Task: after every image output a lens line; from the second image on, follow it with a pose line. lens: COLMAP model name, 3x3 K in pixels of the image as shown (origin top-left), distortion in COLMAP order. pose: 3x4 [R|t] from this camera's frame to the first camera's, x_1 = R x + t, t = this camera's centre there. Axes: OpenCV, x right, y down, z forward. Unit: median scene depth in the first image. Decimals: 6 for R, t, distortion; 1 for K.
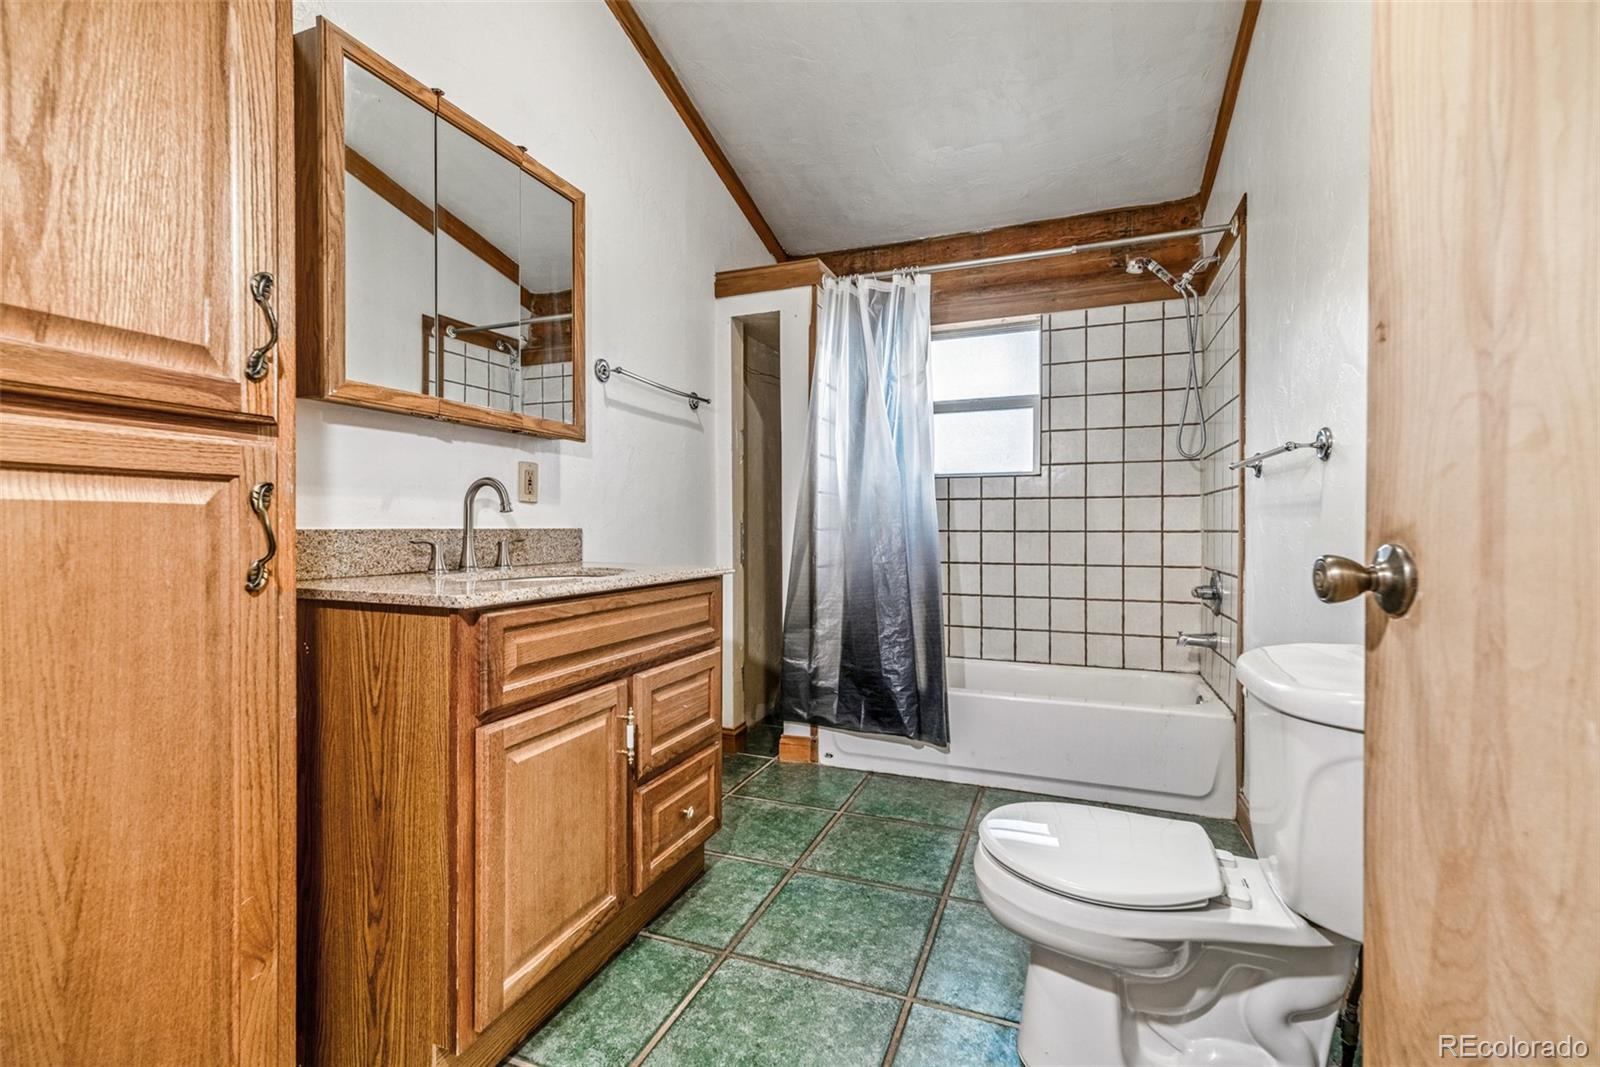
lens RADIAL K [[708.1, 0, 797.3], [0, 708.1, 533.0], [0, 0, 1]] dist [0.004317, 0.001028]
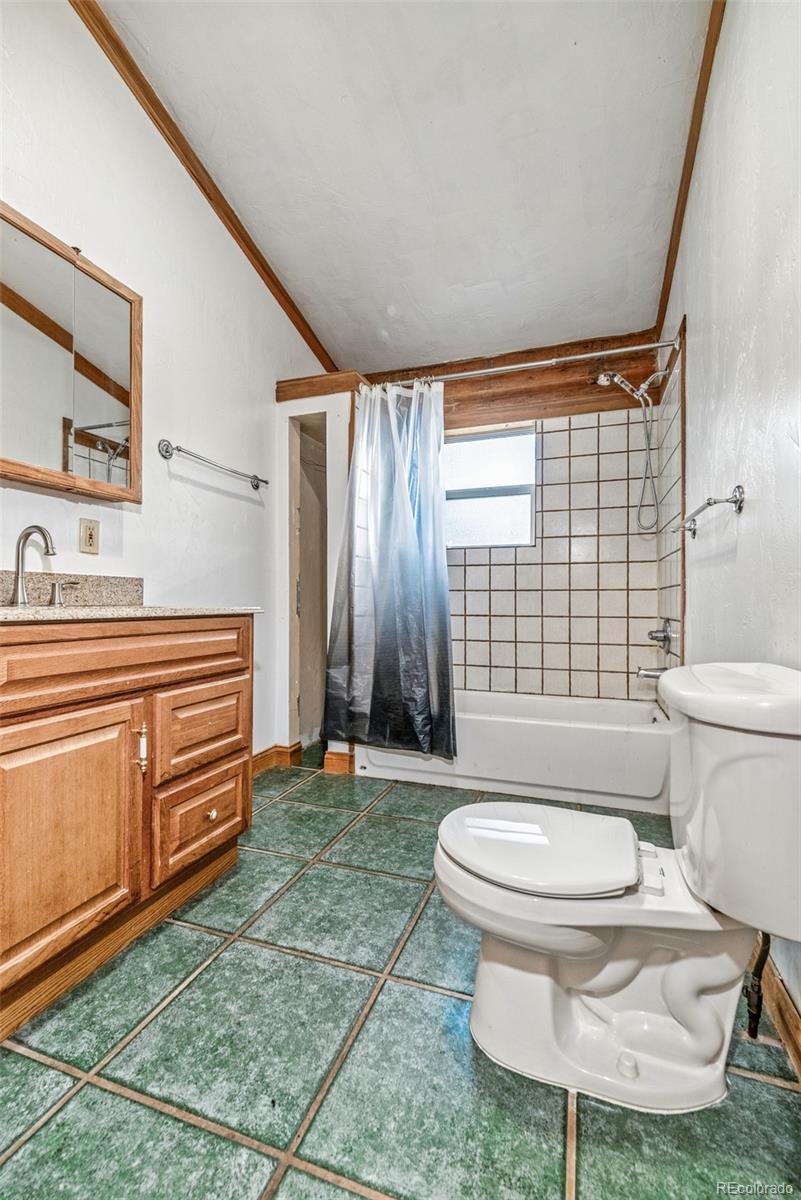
lens RADIAL K [[524.8, 0, 400.5], [0, 524.8, 600.0], [0, 0, 1]] dist [0.003873, 0.000953]
pose [[0.999439, 0.003813, 0.033286, 0.091432], [-0.003394, 0.999914, -0.012631, 0.036364], [-0.033331, 0.012511, 0.999366, 0.085826]]
